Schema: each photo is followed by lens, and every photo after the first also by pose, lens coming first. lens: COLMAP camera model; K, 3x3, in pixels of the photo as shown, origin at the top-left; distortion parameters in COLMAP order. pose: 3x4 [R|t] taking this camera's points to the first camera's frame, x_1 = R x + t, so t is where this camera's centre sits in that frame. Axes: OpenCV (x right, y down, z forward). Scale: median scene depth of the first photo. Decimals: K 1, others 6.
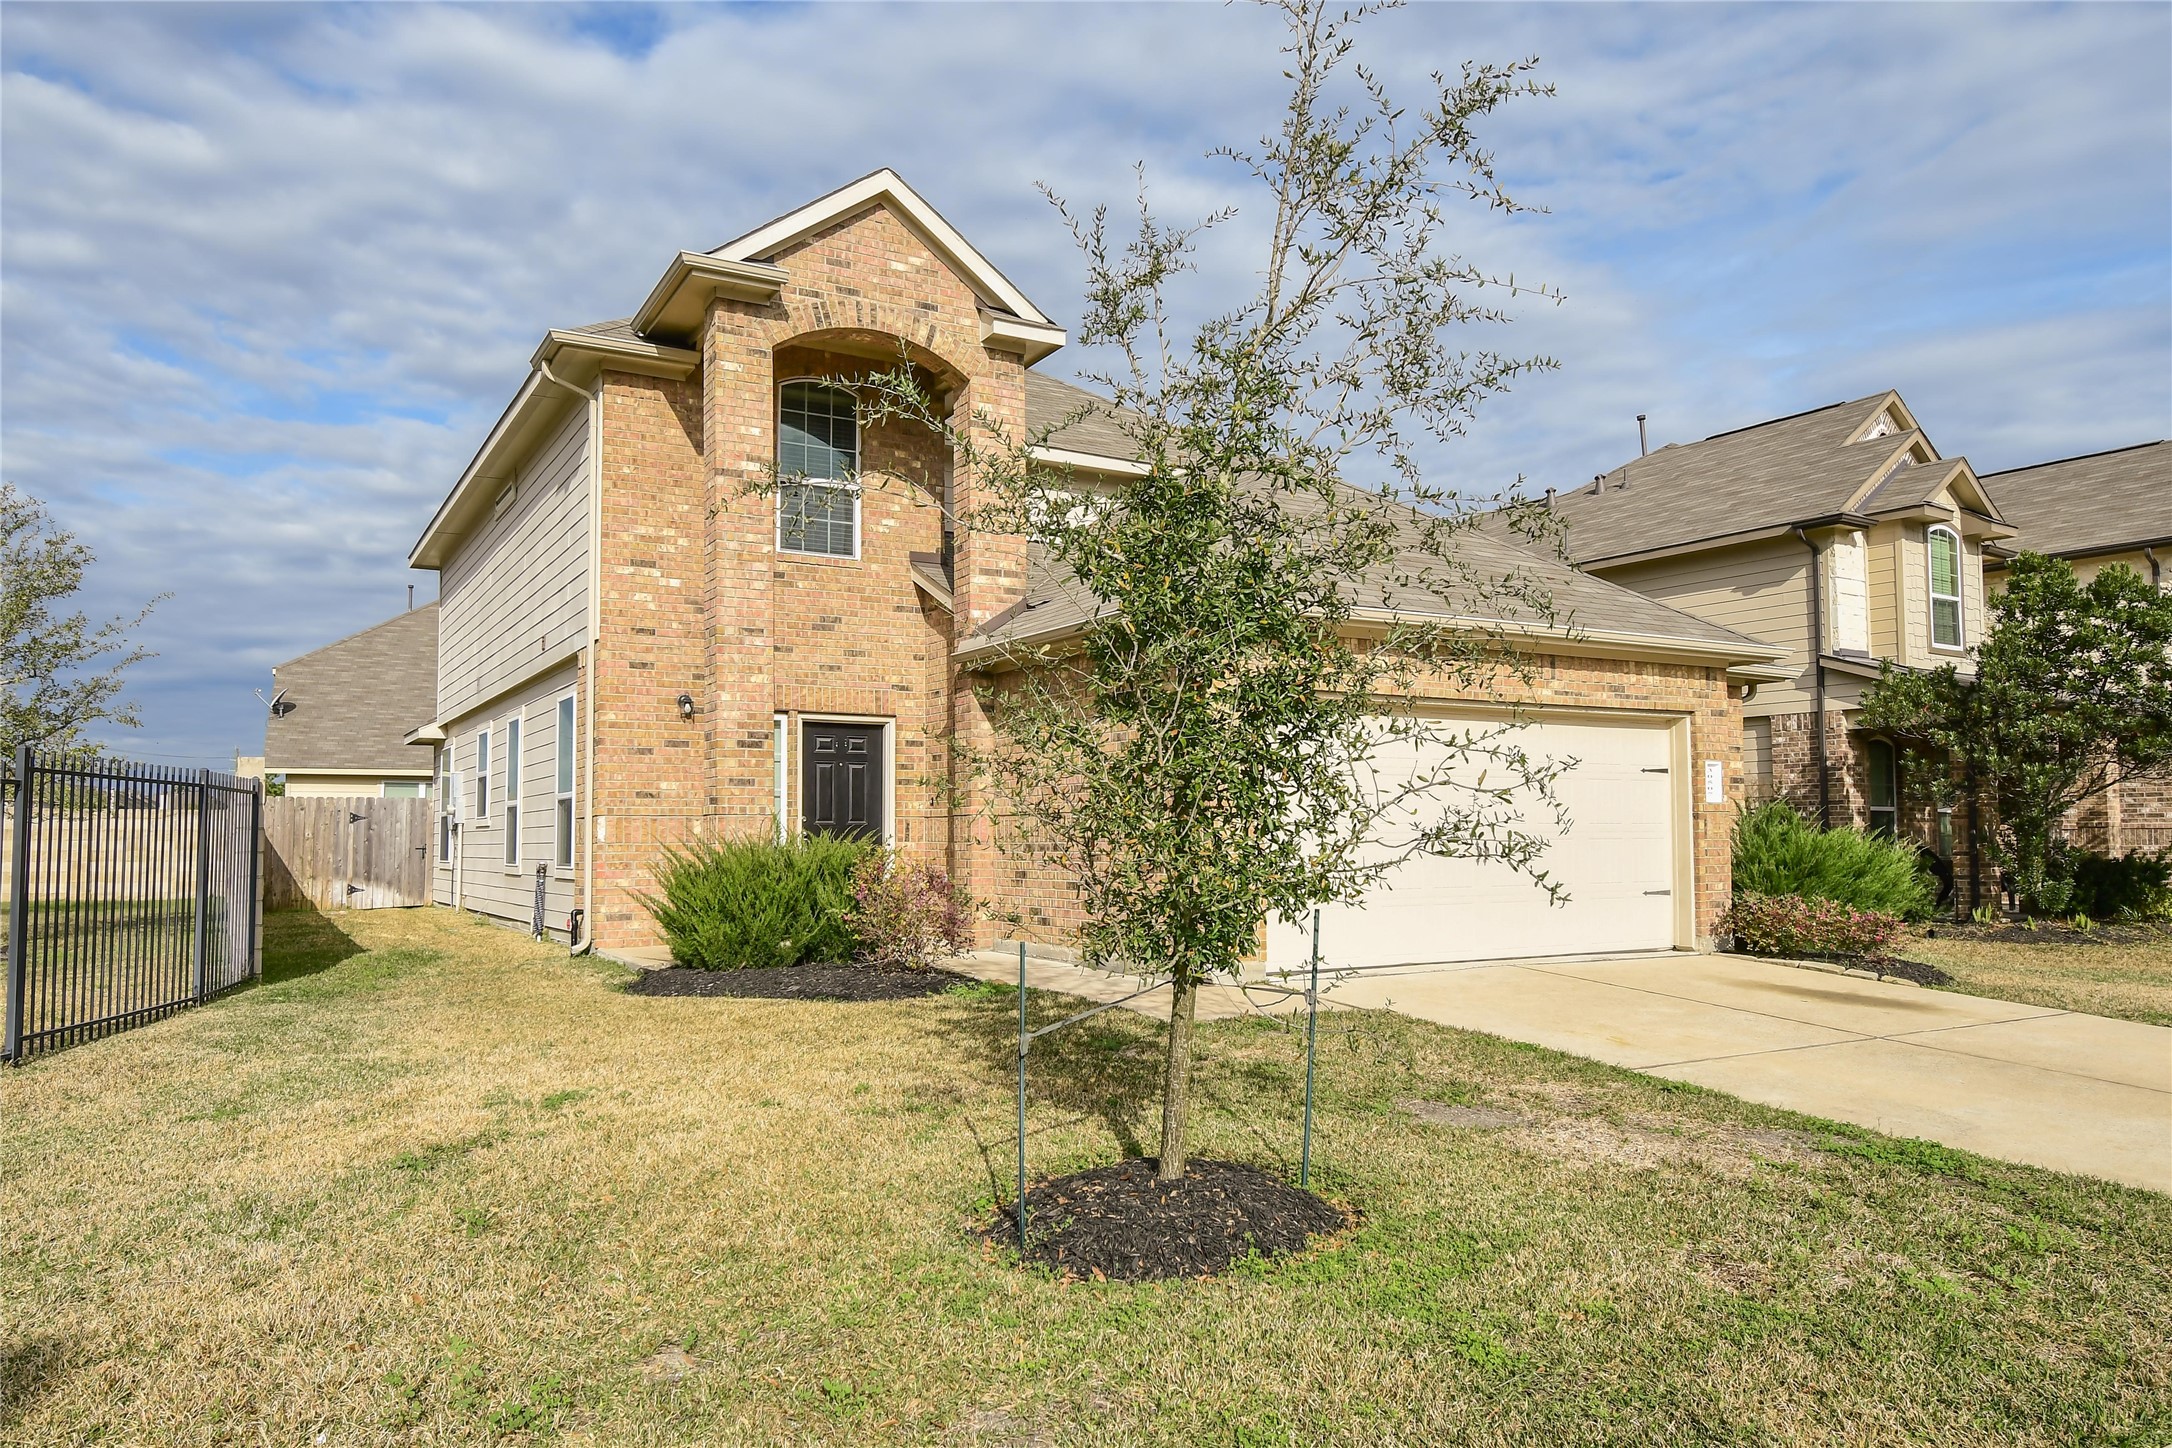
lens RADIAL K [[1416.2, 0, 1086.0], [0, 1416.2, 724.0], [0, 0, 1]] dist [-0.005468, -0.001710]
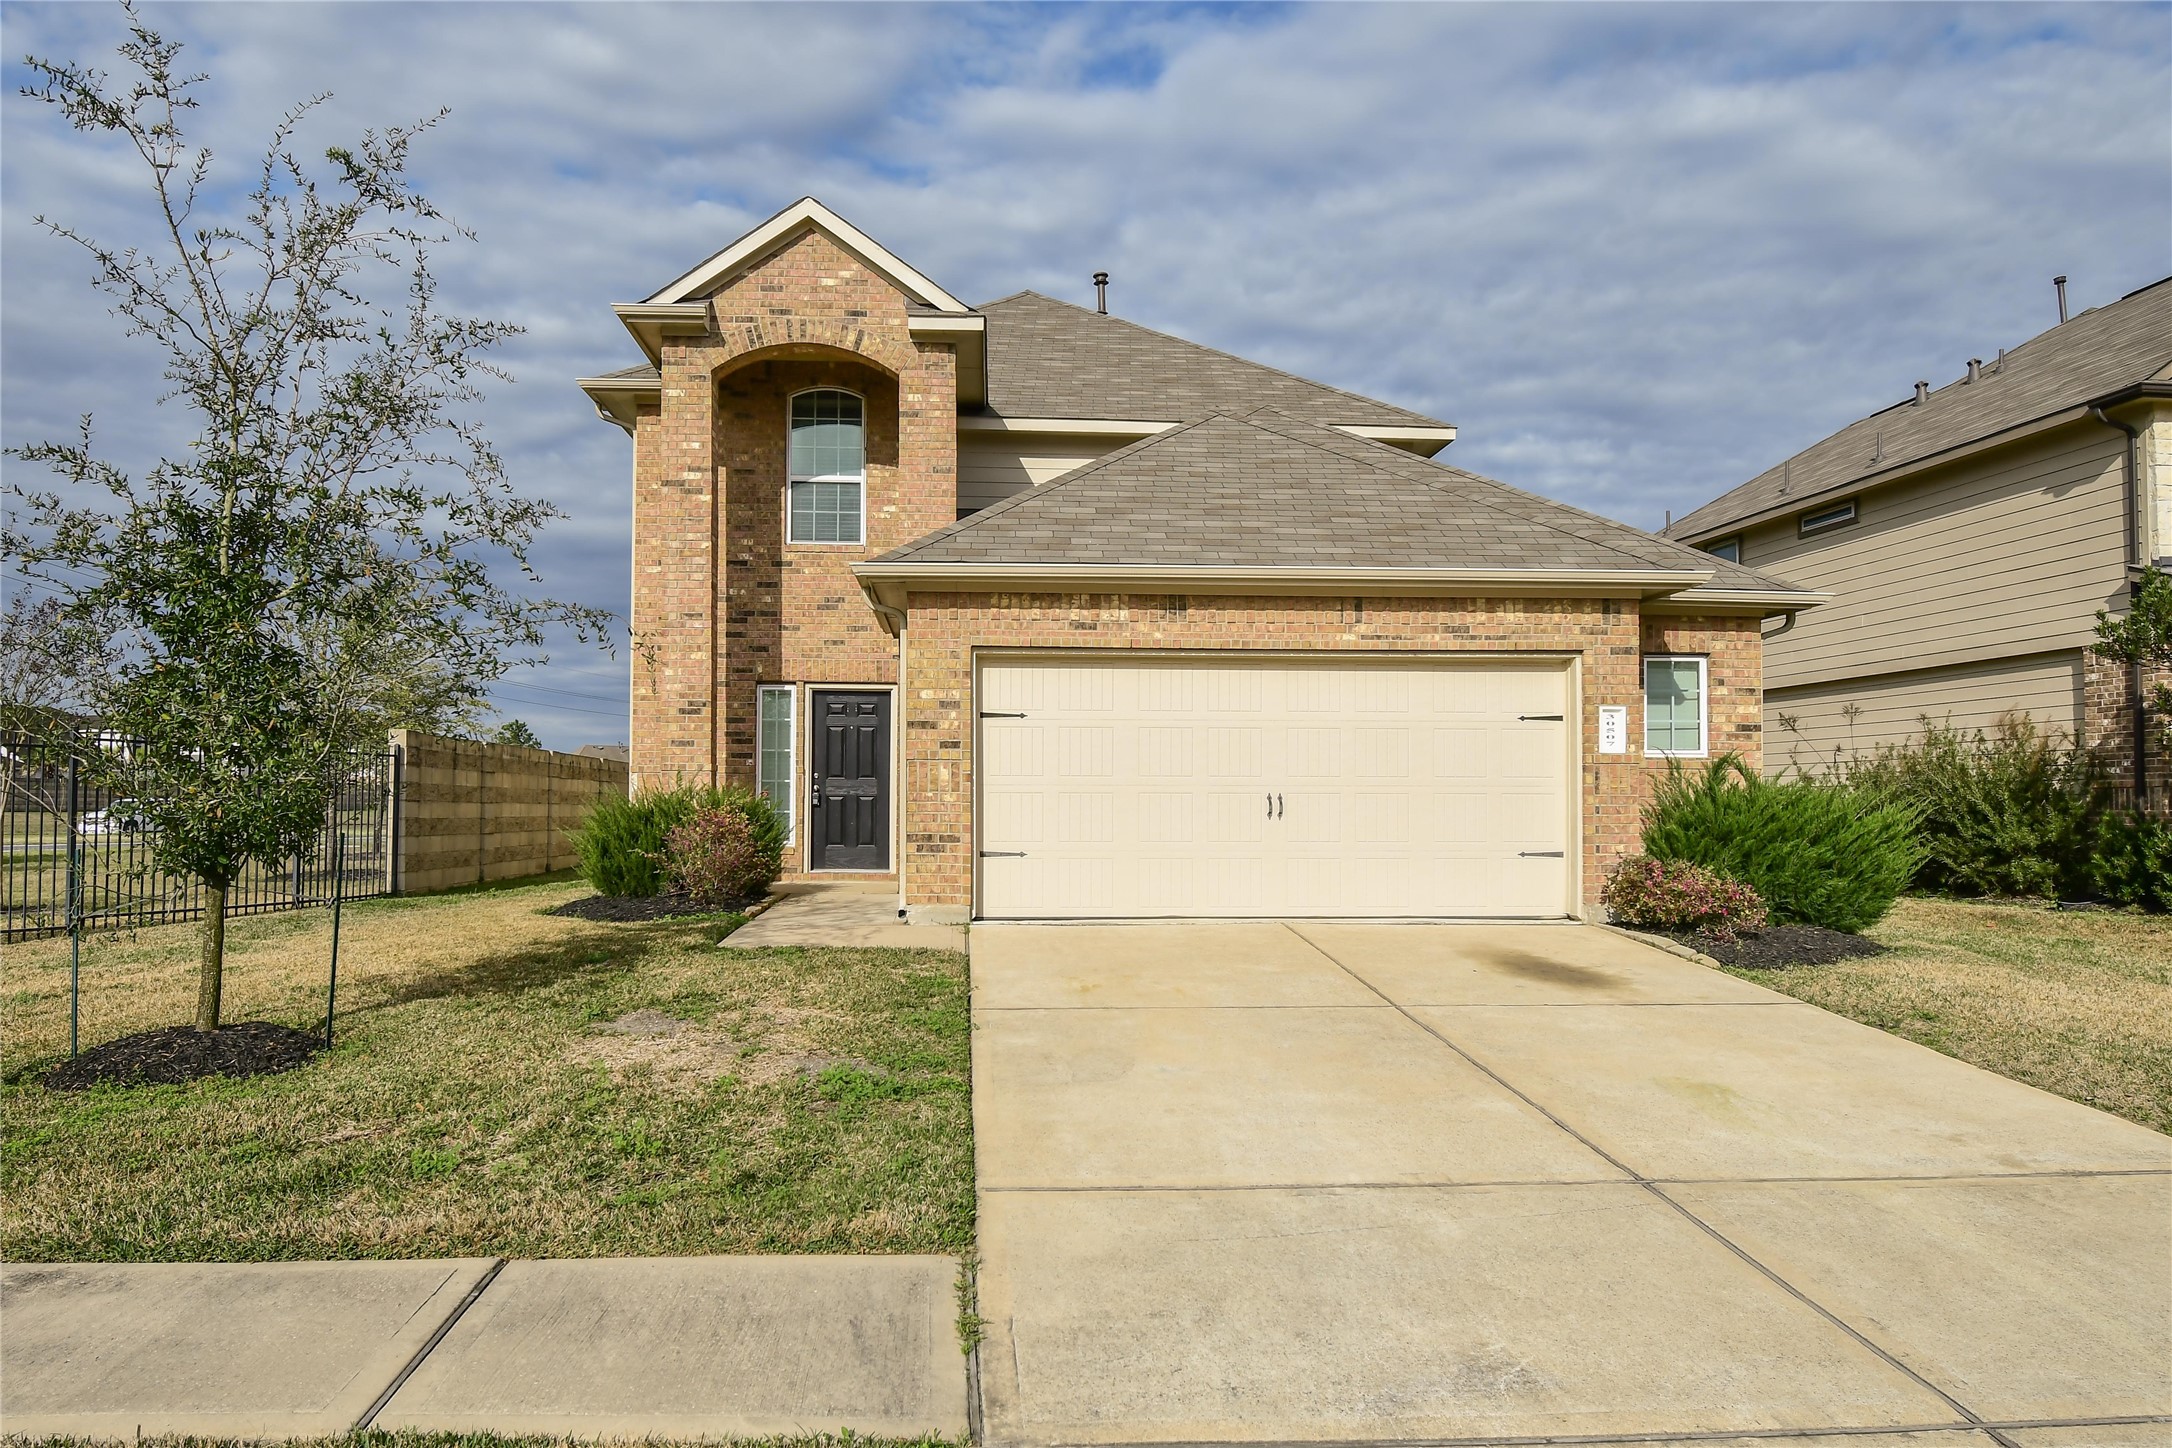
lens RADIAL K [[1416.2, 0, 1086.0], [0, 1416.2, 724.0], [0, 0, 1]] dist [-0.005468, -0.001710]
pose [[0.900895, -0.018504, -0.433643, 0.531712], [0.028705, 0.999444, 0.016986, 0.013124], [0.433087, -0.027750, 0.900925, 0.069920]]
